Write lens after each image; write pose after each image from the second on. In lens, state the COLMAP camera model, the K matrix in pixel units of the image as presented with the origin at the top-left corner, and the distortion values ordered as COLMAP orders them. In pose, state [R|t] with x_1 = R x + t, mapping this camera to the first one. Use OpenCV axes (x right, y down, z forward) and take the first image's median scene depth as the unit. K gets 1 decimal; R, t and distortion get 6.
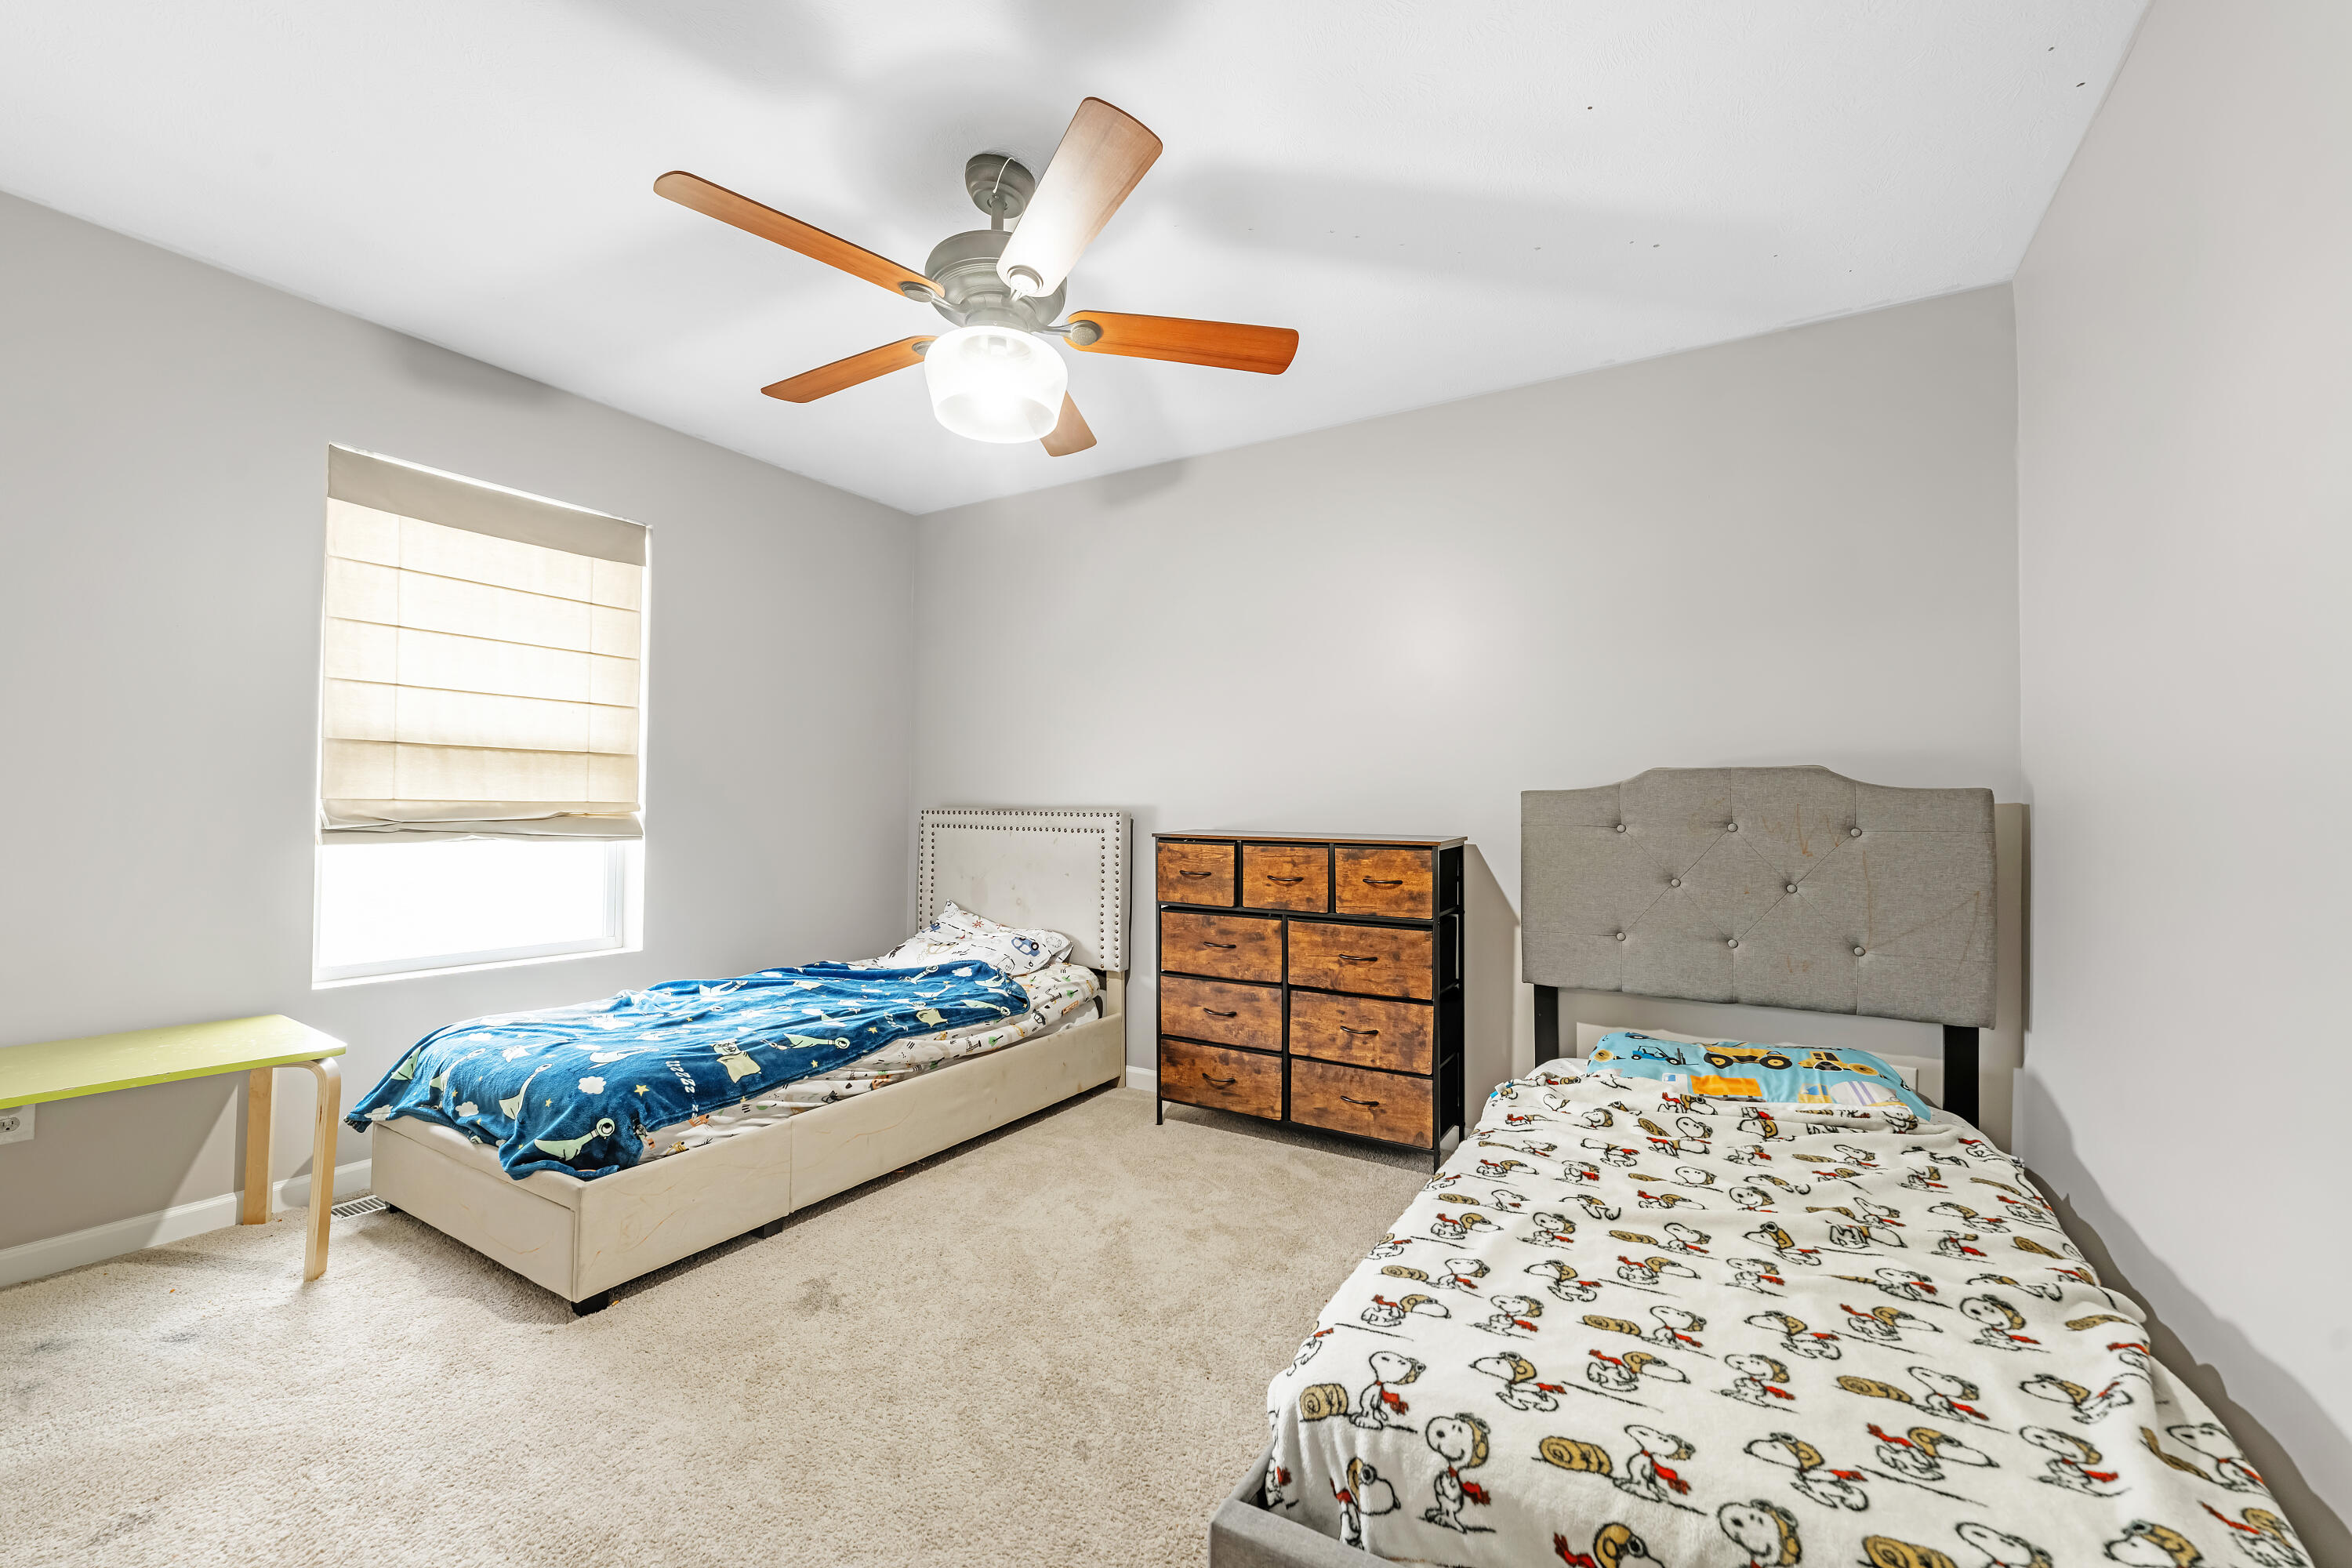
lens RADIAL K [[946.8, 0, 1176.0], [0, 946.8, 784.0], [0, 0, 1]] dist [0.000467, 0.000143]
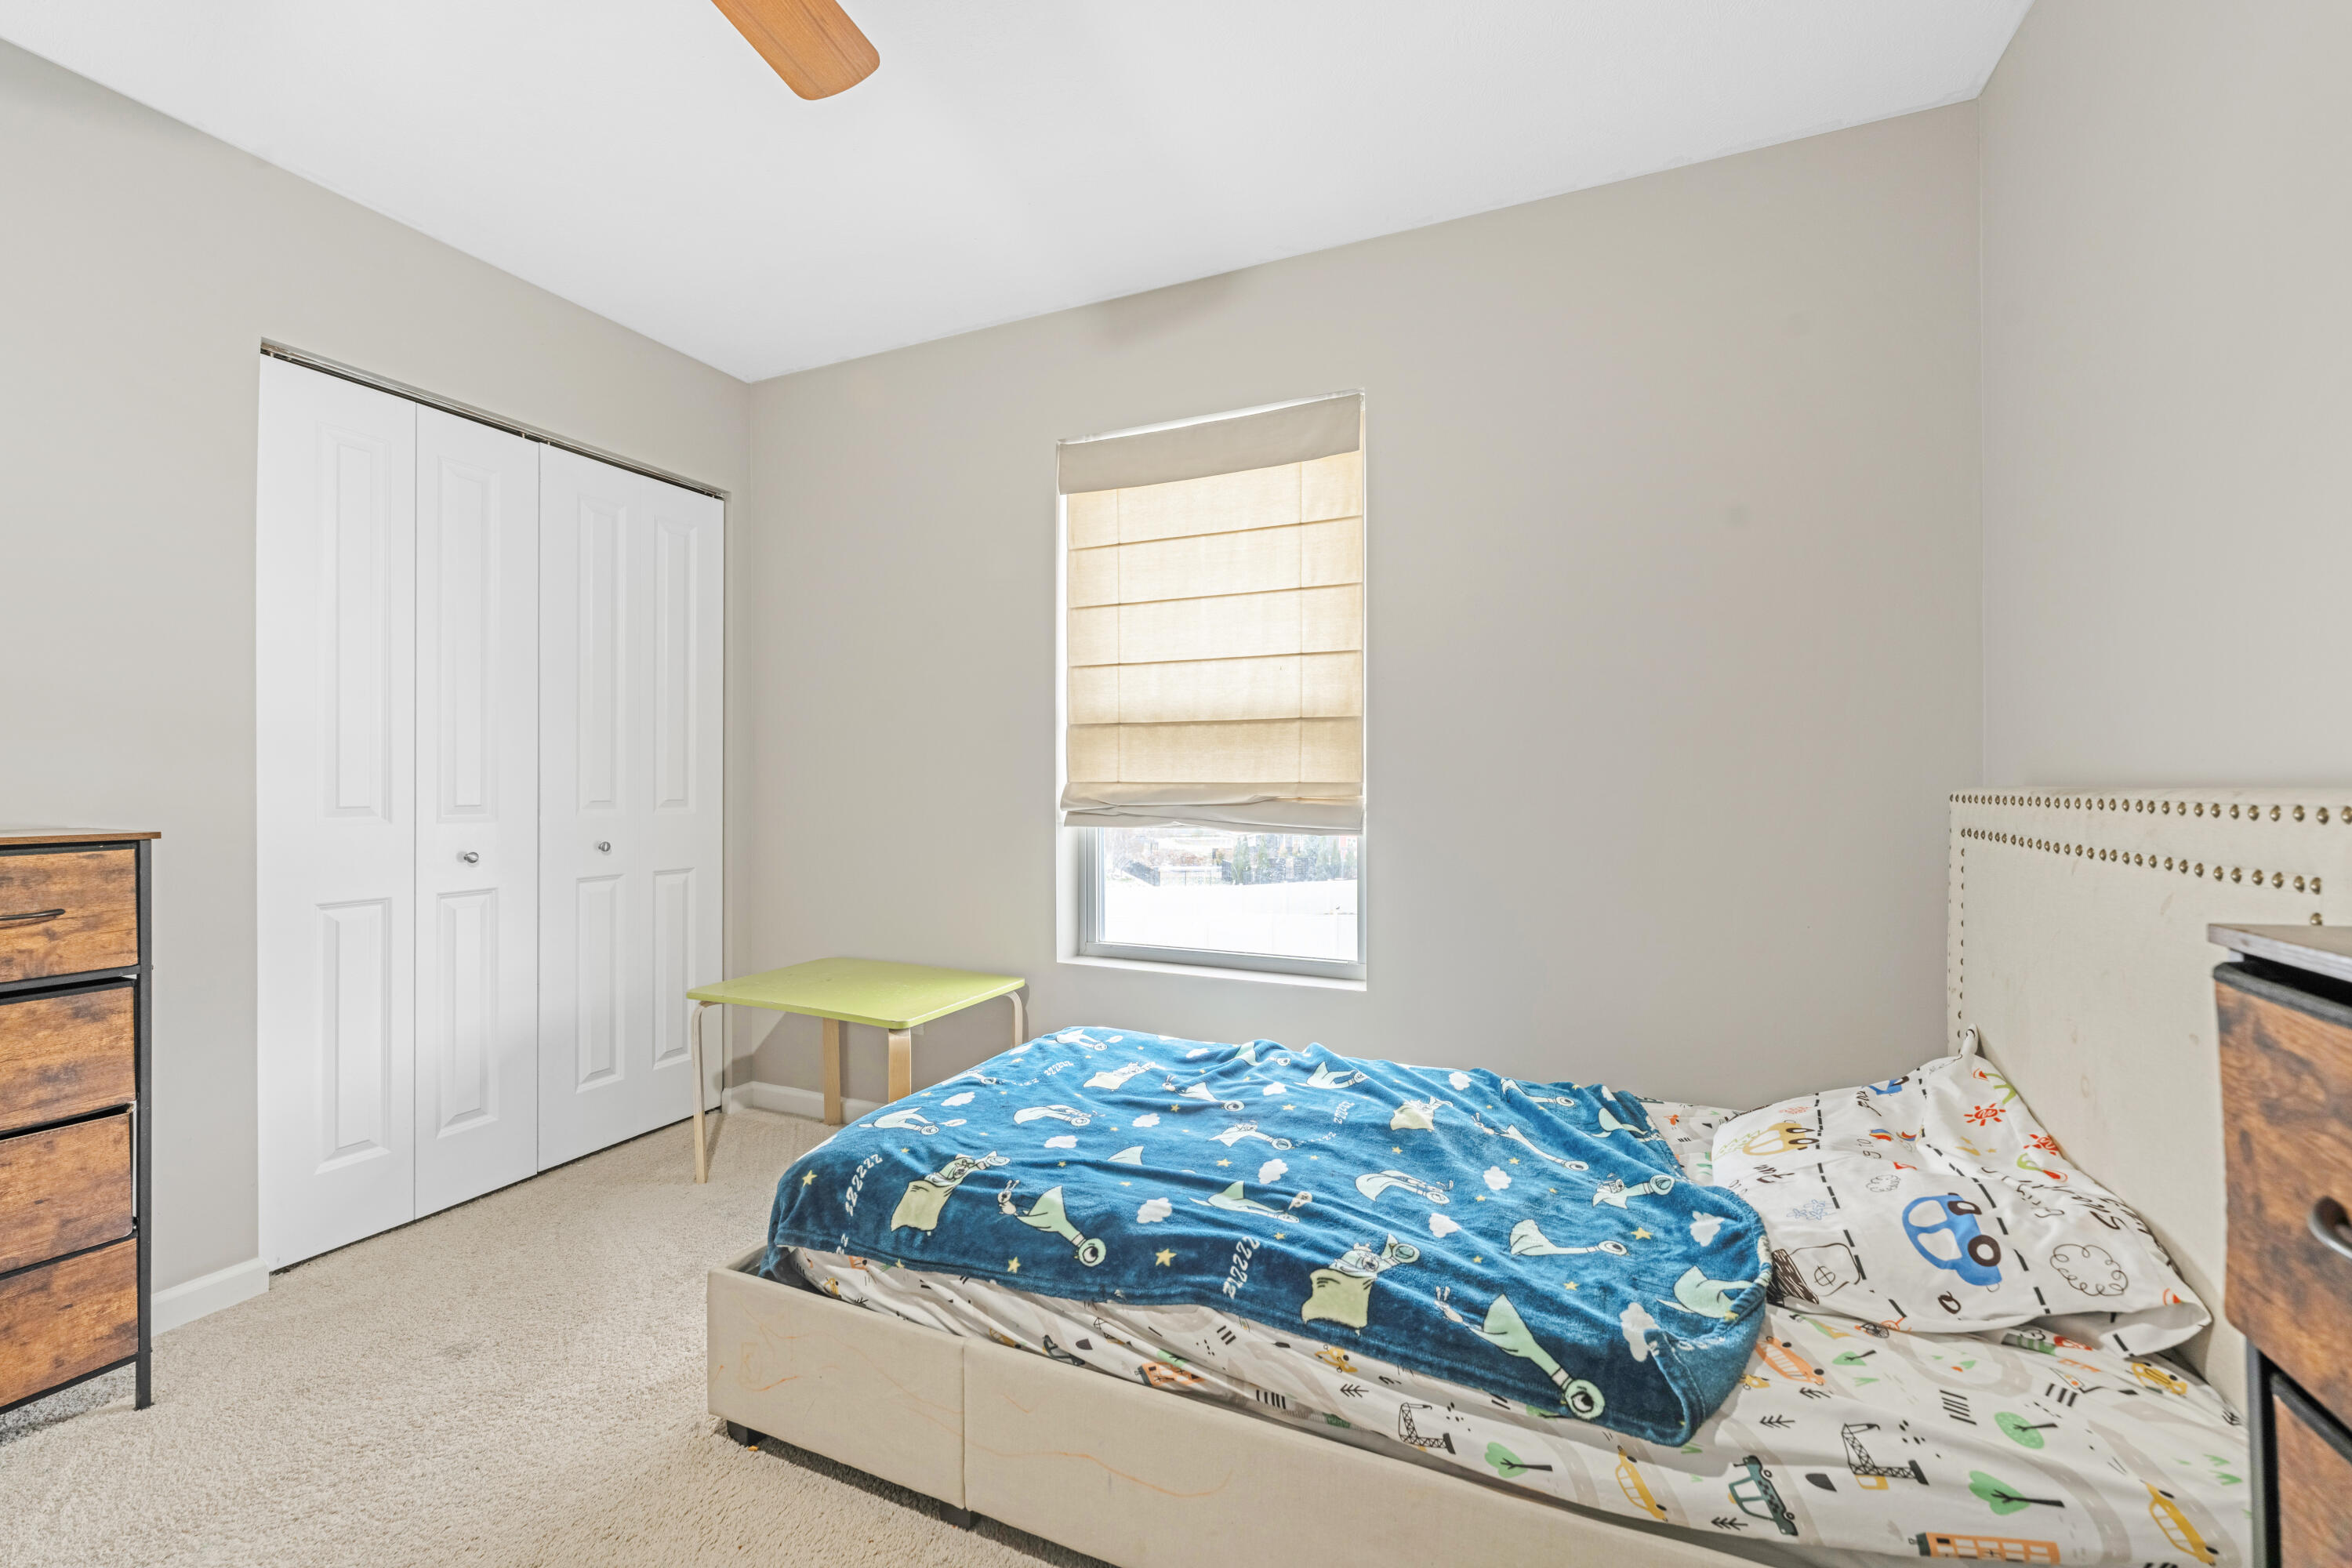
lens RADIAL K [[946.8, 0, 1176.0], [0, 946.8, 784.0], [0, 0, 1]] dist [0.000467, 0.000143]
pose [[0.129937, -0.008262, -0.991488, 0.139601], [0.026917, 0.999626, -0.004803, 0.022714], [0.991157, -0.026064, 0.130111, 0.863274]]
